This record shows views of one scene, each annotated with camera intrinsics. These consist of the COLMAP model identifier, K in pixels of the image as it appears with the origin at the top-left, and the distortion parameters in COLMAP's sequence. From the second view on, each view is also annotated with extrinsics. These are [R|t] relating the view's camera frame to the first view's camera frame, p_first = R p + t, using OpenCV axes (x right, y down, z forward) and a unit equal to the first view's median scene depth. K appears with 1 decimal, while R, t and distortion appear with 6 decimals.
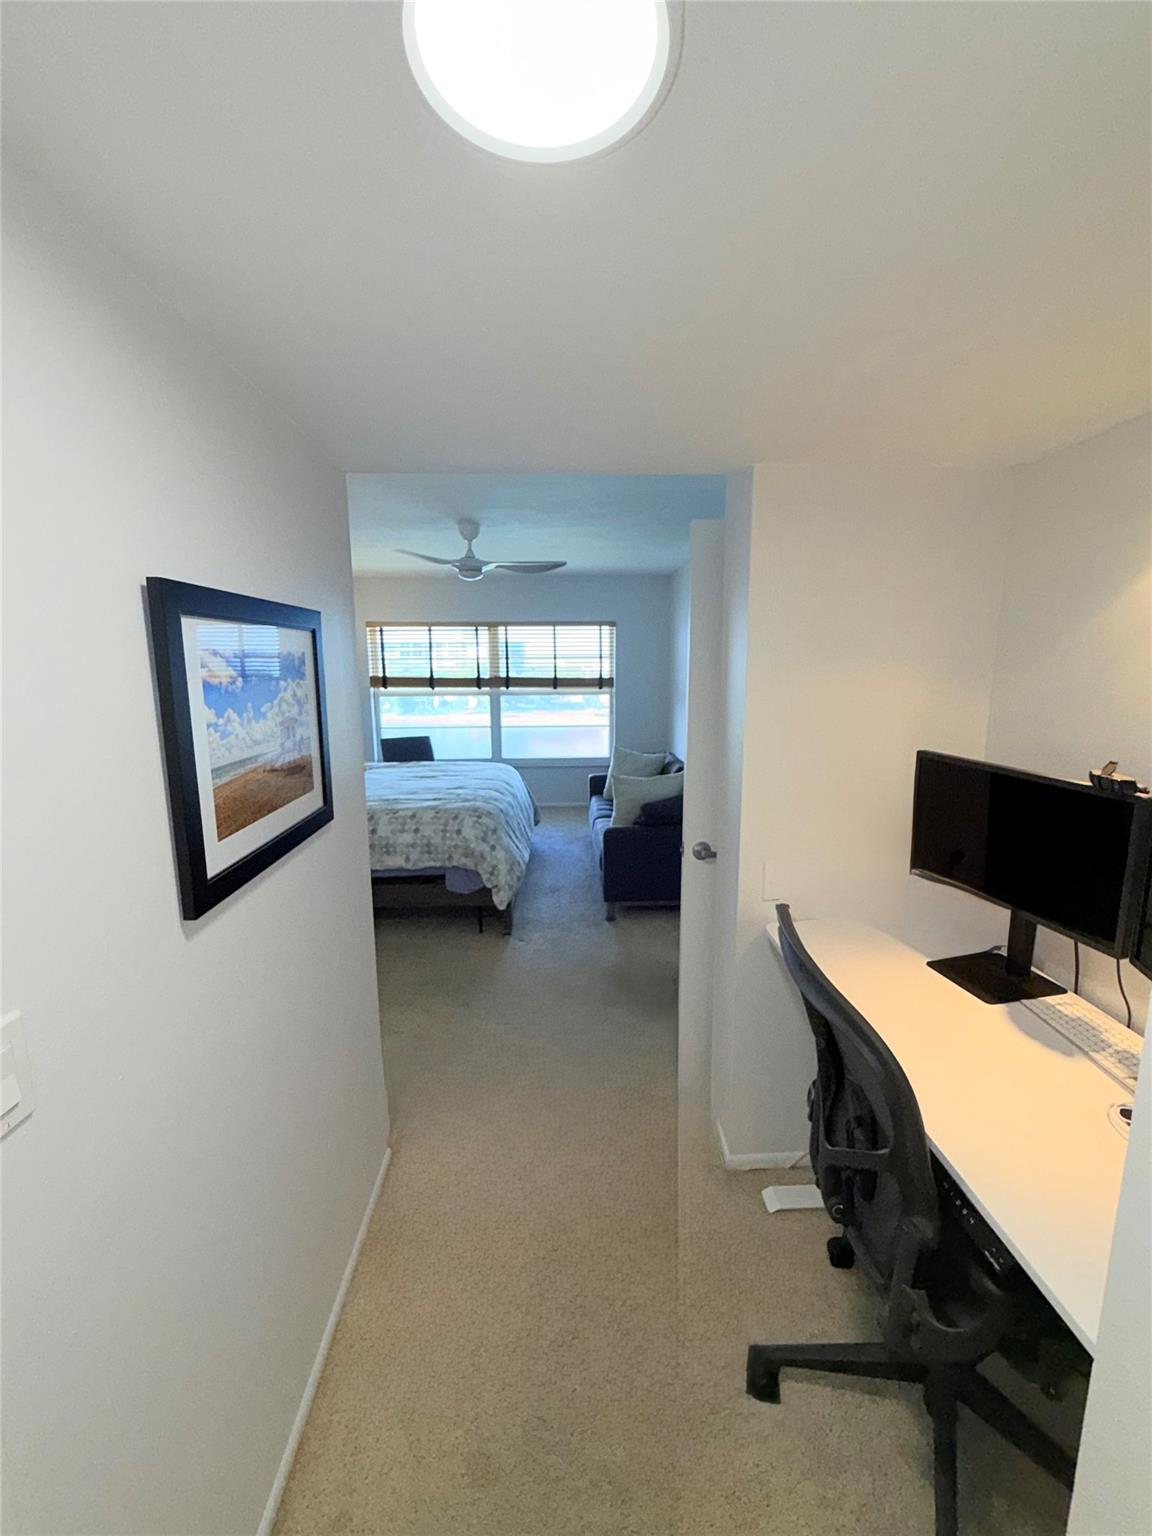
lens RADIAL K [[621.7, 0, 575.2], [0, 621.7, 761.3], [0, 0, 1]] dist [0.001625, 0.000124]
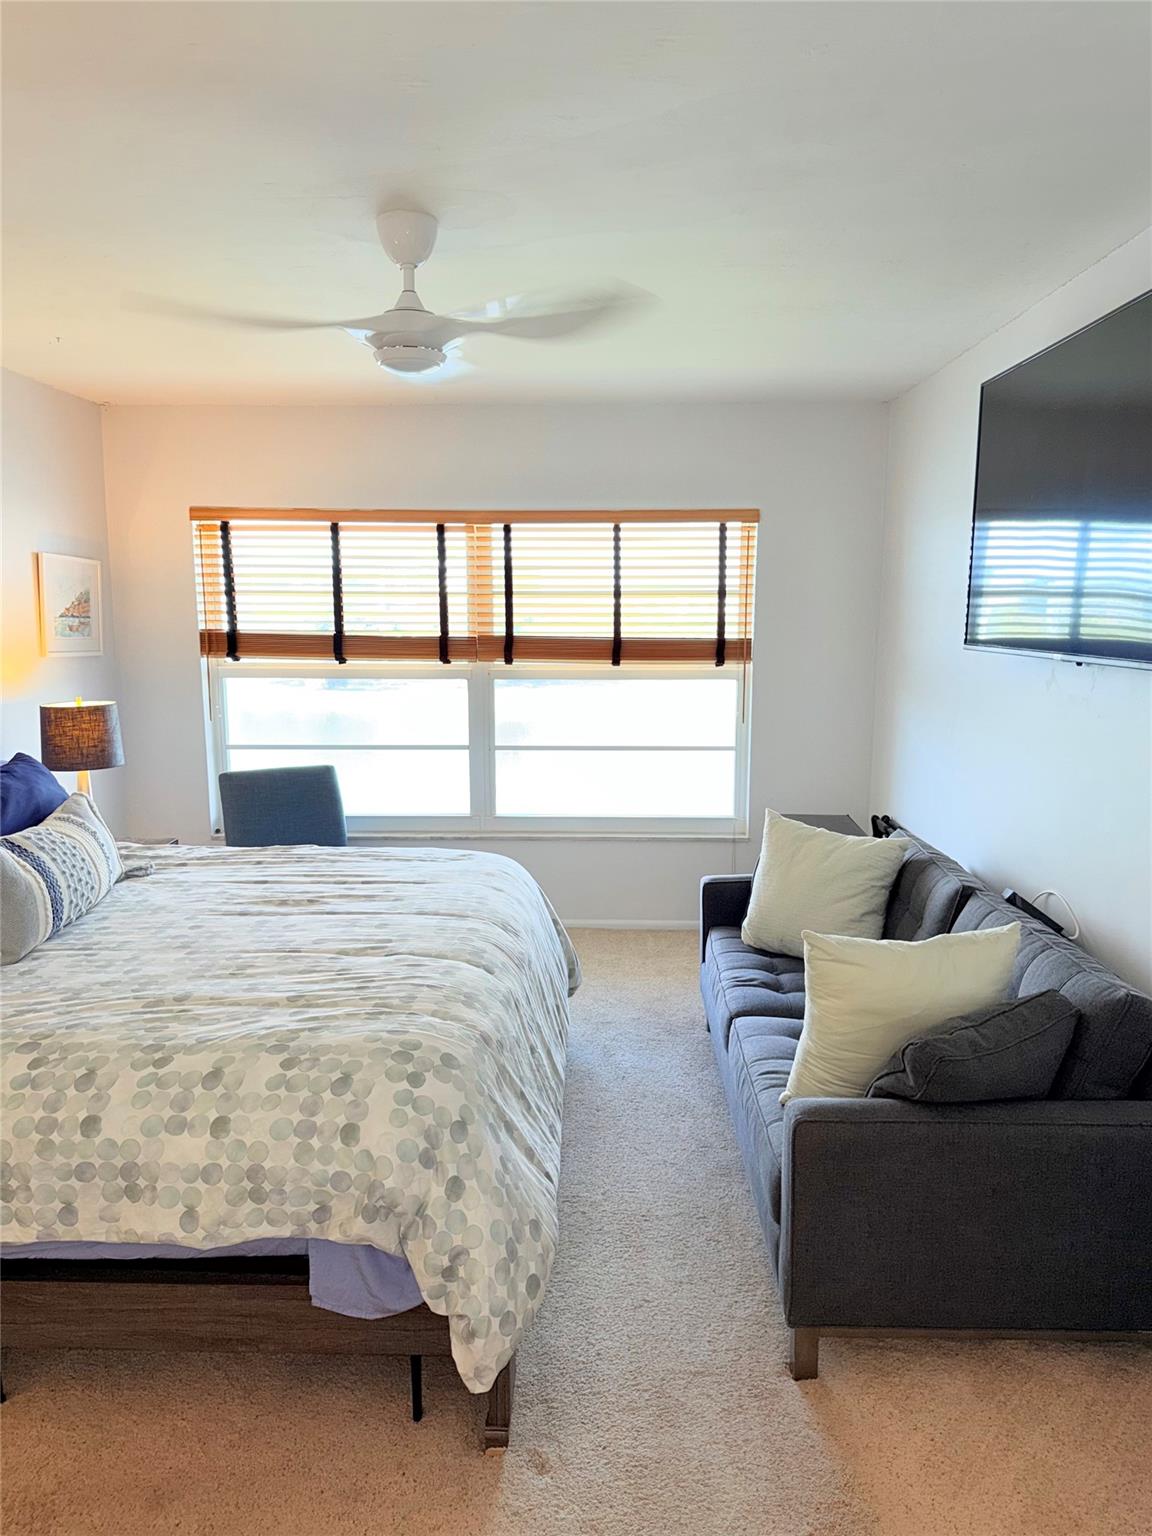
lens RADIAL K [[1082.1, 0, 567.3], [0, 1082.1, 773.6], [0, 0, 1]] dist [0.128930, -0.234424]
pose [[0.998458, 0.015192, -0.053392, -0.043643], [-0.015181, 0.999885, 0.000611, -0.068187], [0.053395, 0.000200, 0.998573, 0.402444]]
